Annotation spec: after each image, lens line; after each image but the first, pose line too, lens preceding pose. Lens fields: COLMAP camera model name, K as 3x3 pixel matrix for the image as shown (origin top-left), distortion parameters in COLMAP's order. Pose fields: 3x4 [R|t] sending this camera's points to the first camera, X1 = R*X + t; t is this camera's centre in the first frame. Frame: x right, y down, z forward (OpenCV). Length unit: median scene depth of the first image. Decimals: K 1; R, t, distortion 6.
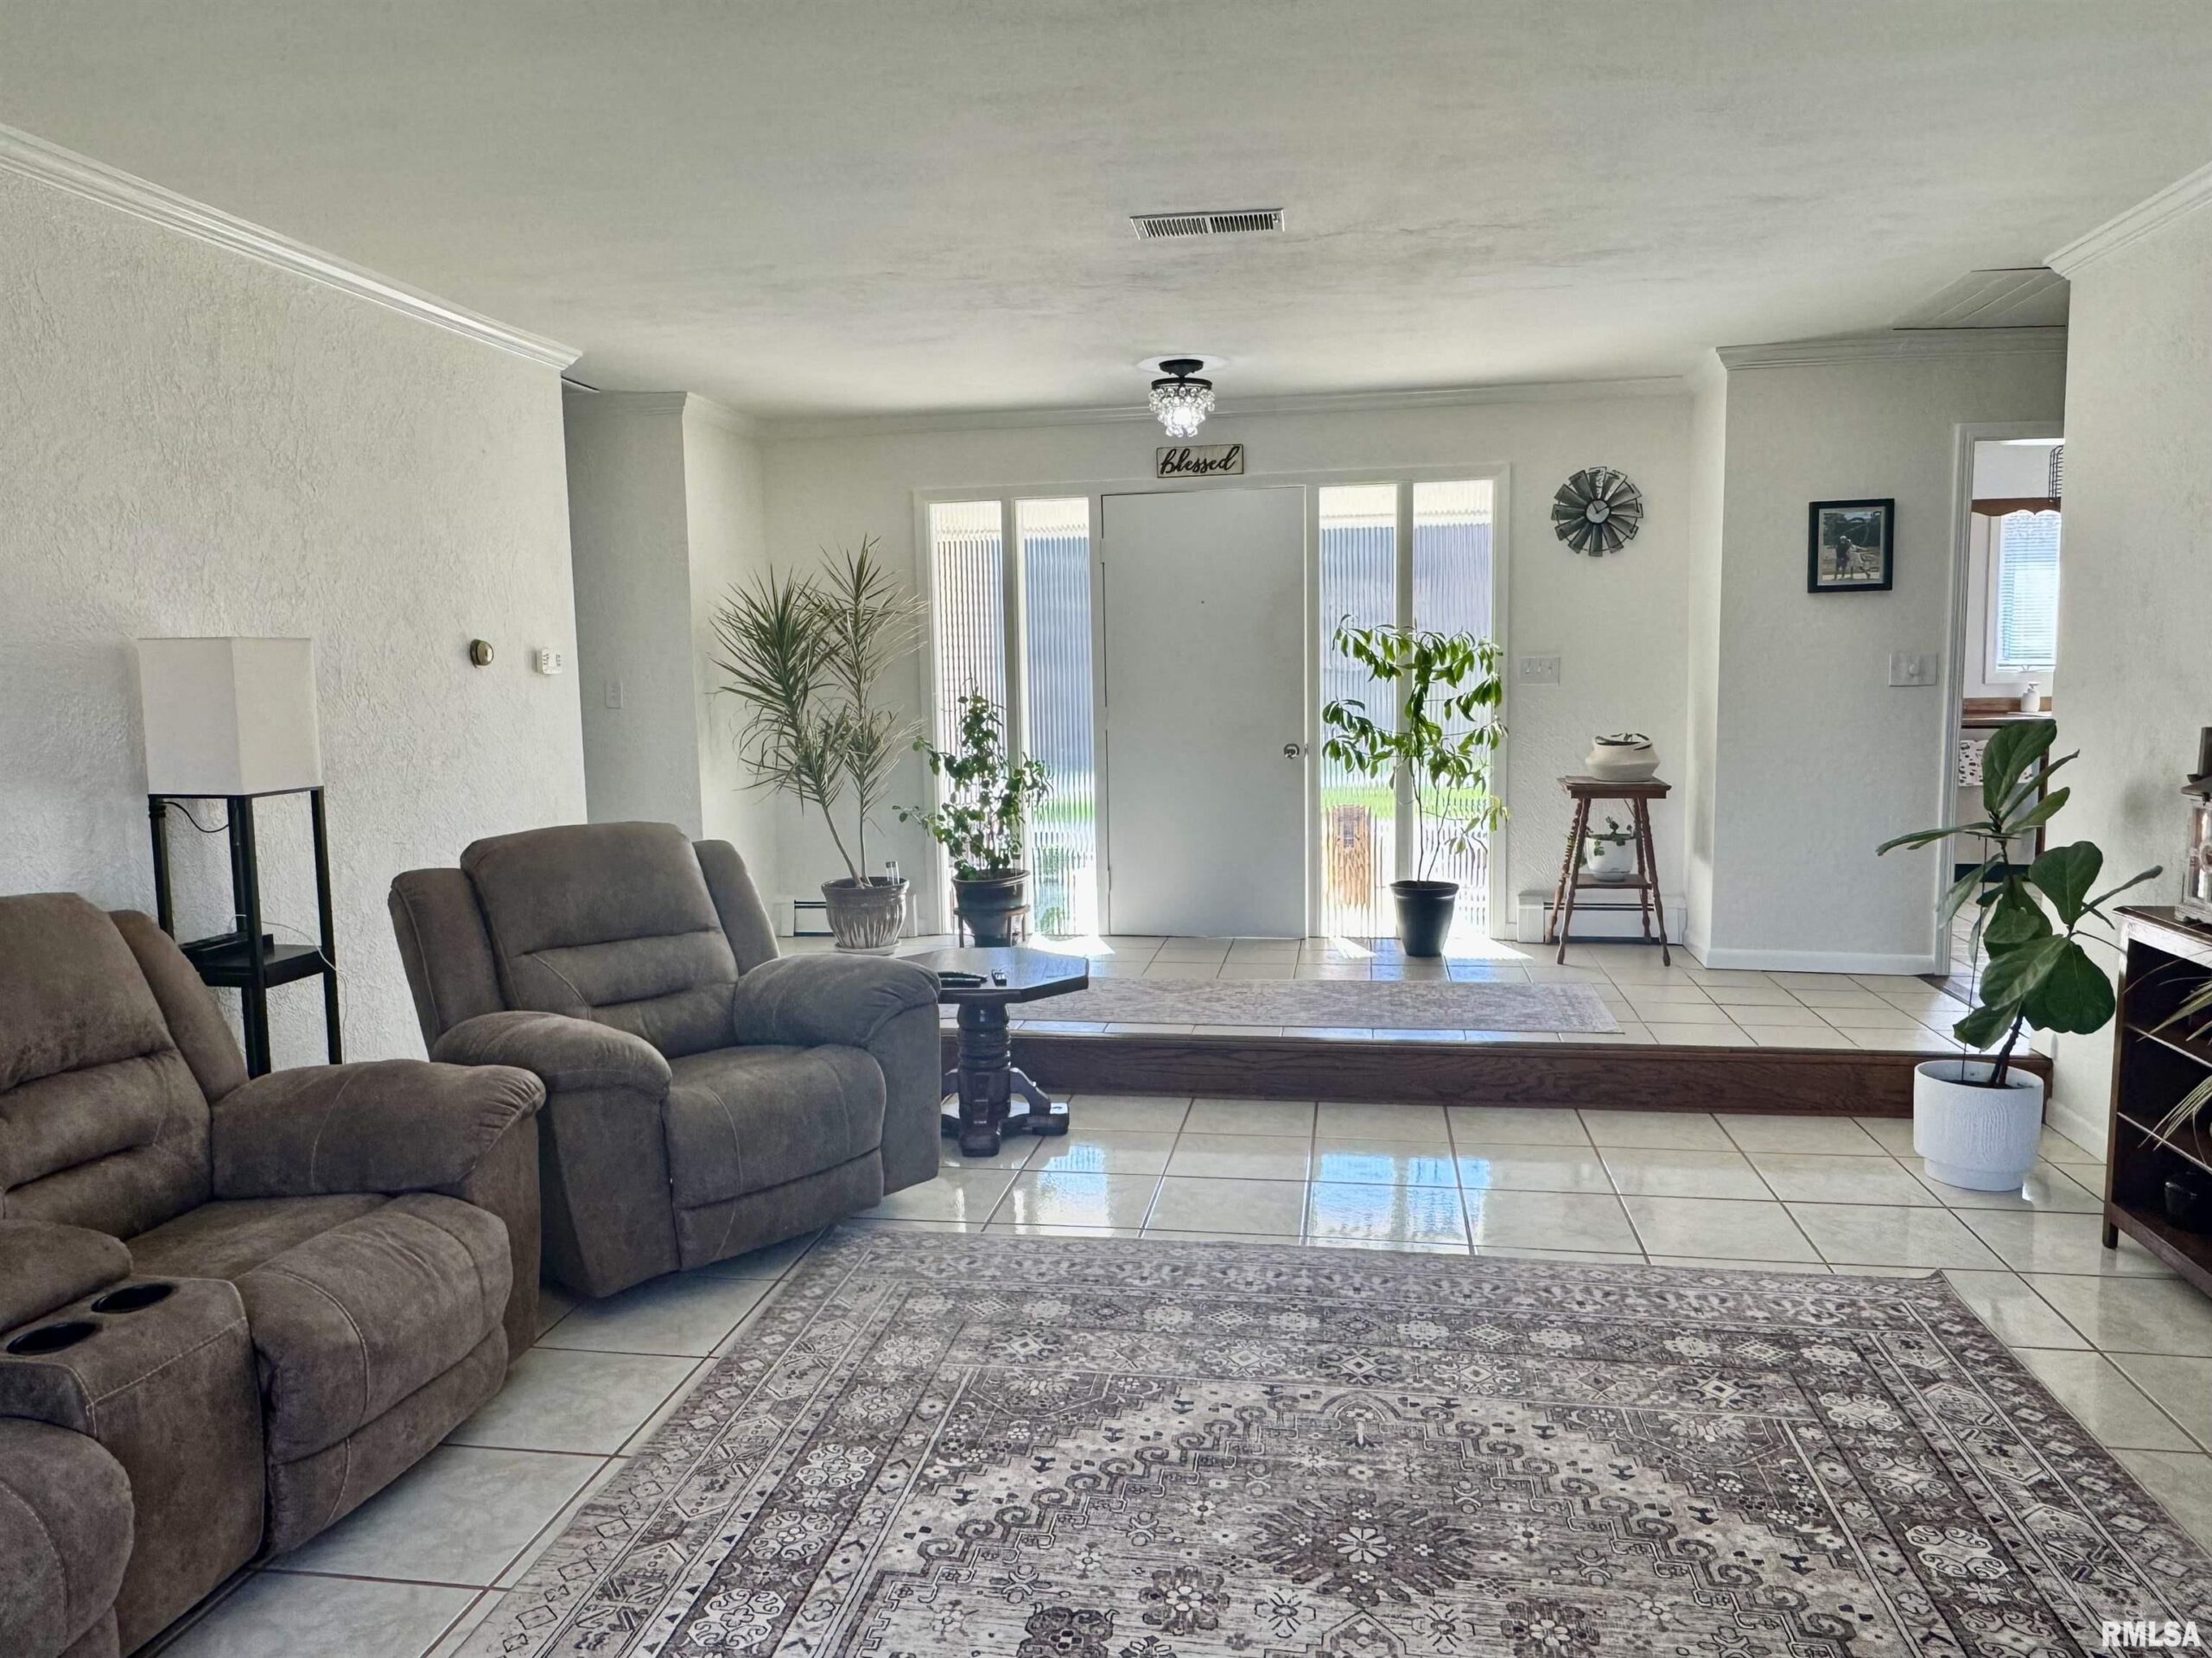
lens RADIAL K [[1494.0, 0, 1112.8], [0, 1494.0, 827.0], [0, 0, 1]] dist [0.009718, 0.002556]
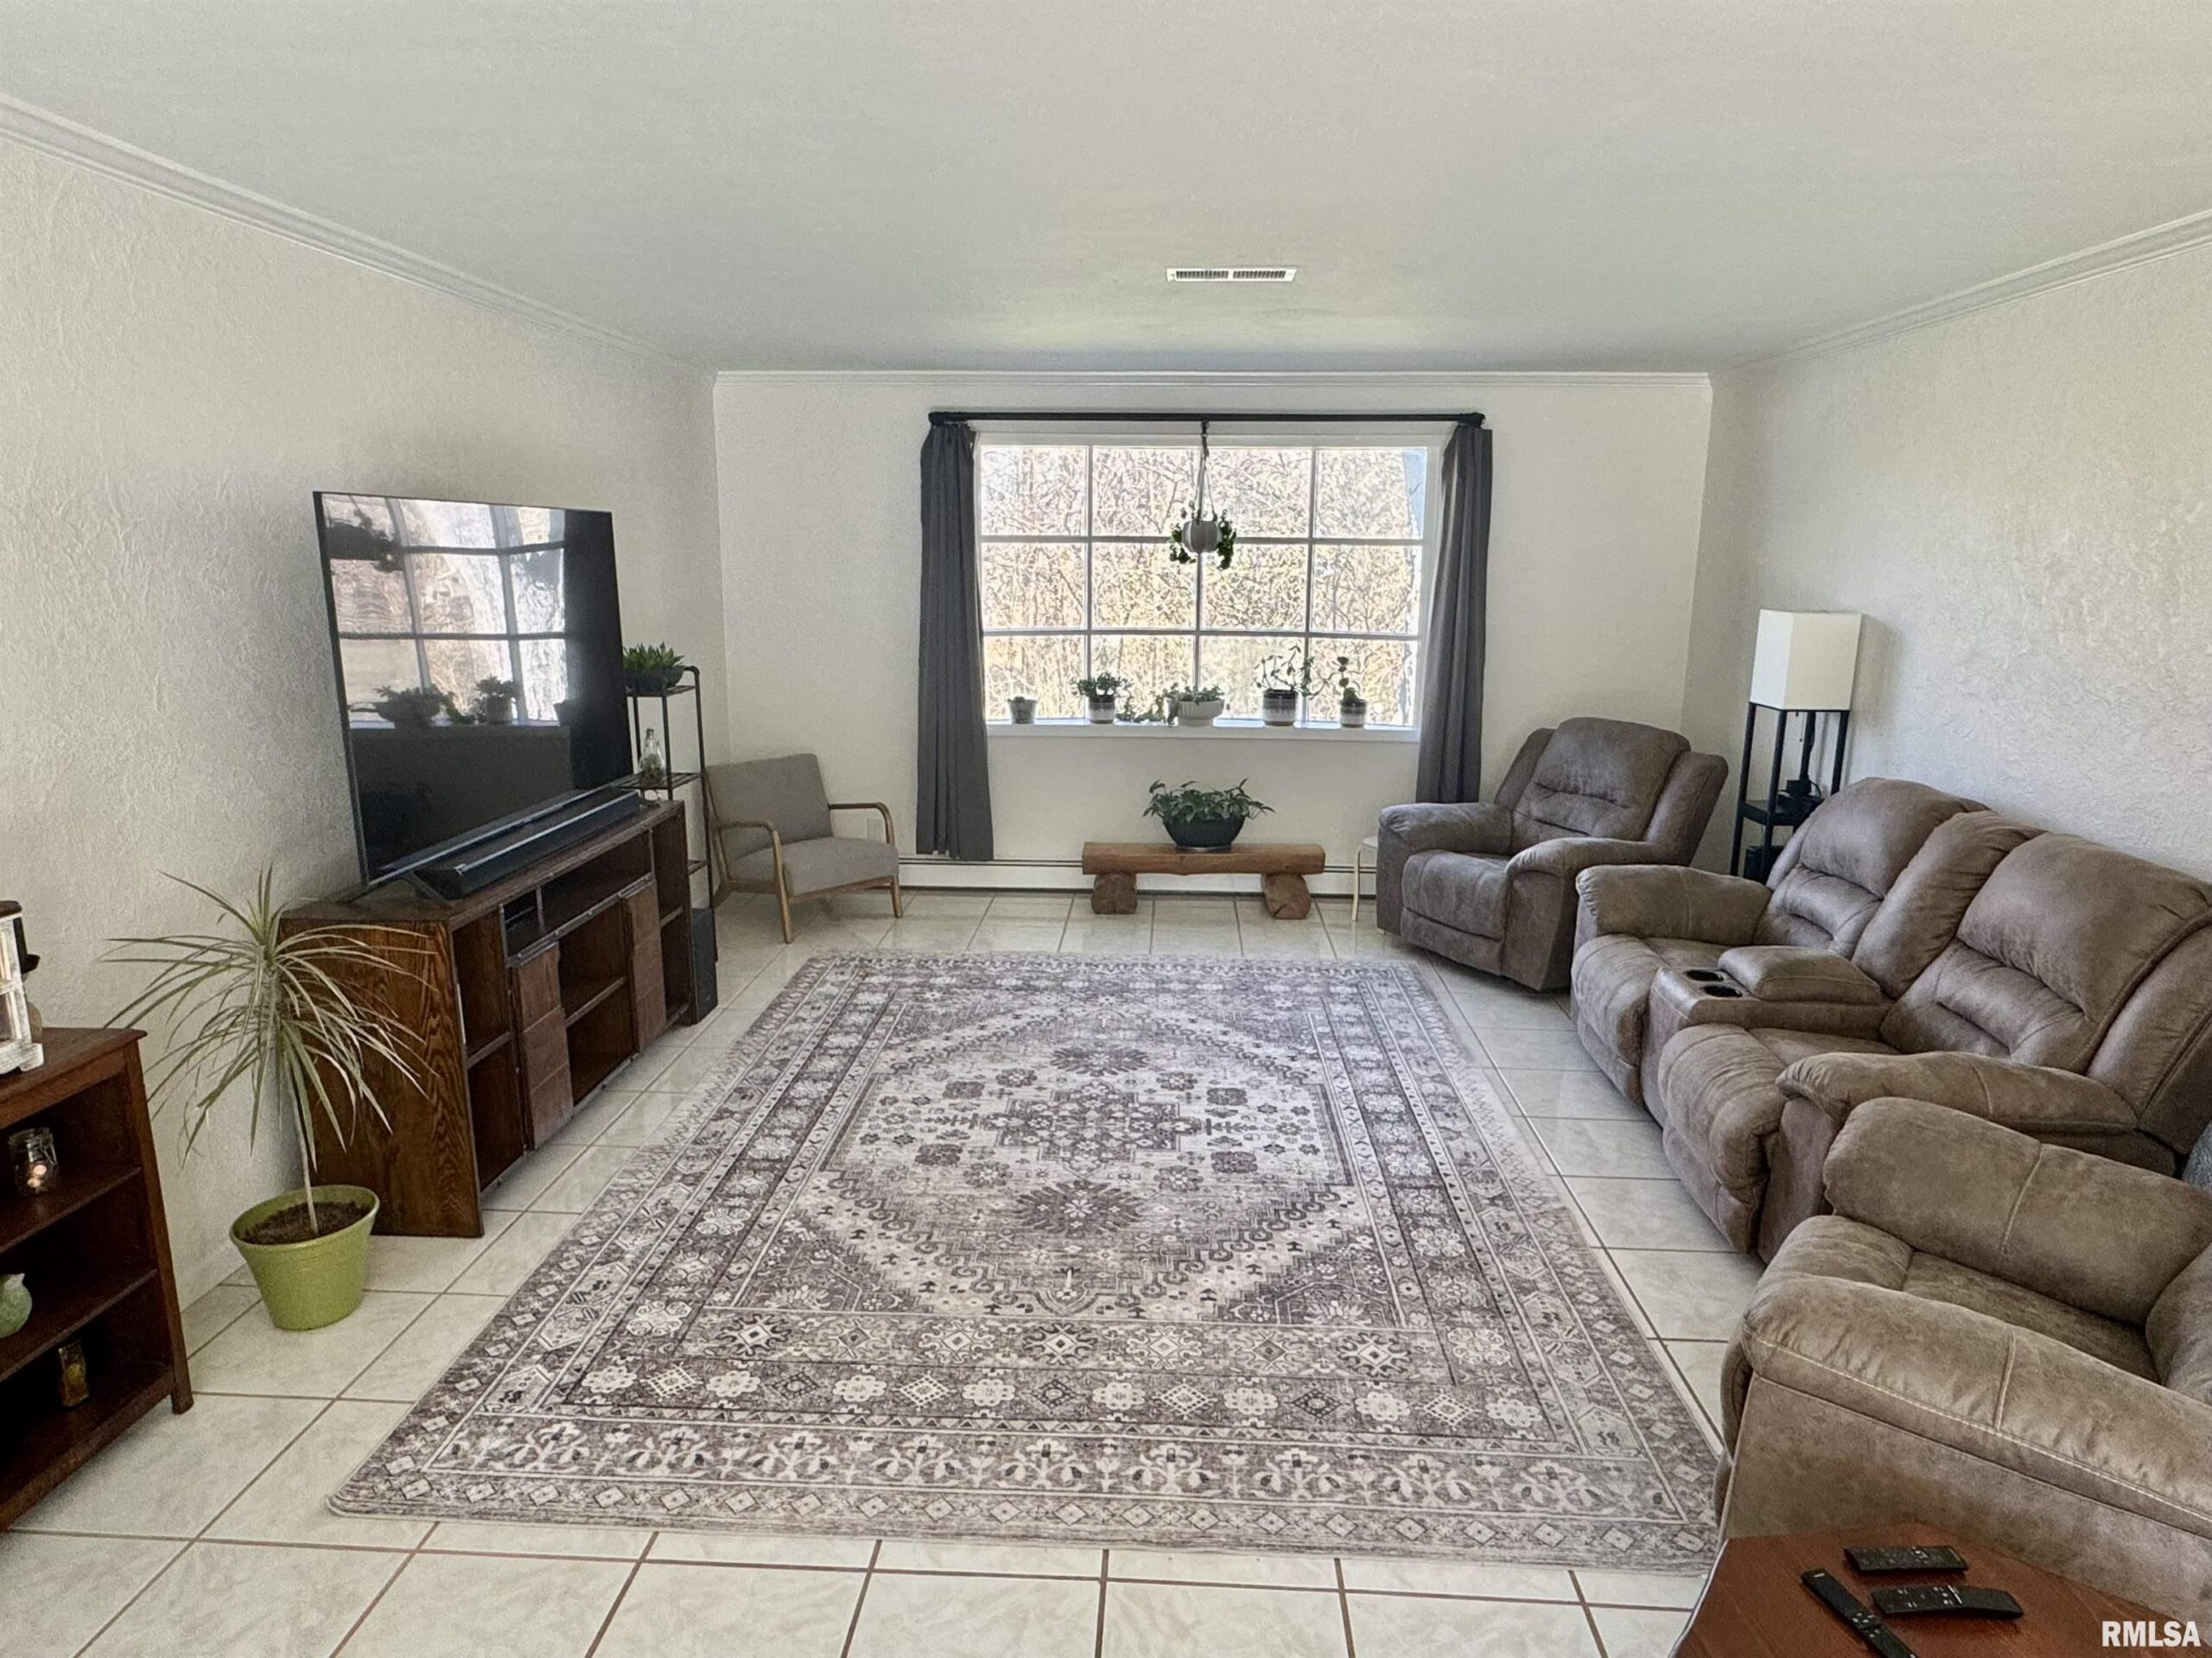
lens RADIAL K [[1263.5, 0, 1107.5], [0, 1263.5, 825.4], [0, 0, 1]] dist [-0.004350, -0.000506]
pose [[-0.993980, 0.033552, -0.104300, 0.227877], [-0.000836, 0.949606, 0.313445, -0.310791], [0.109560, 0.311645, -0.943861, 1.873231]]
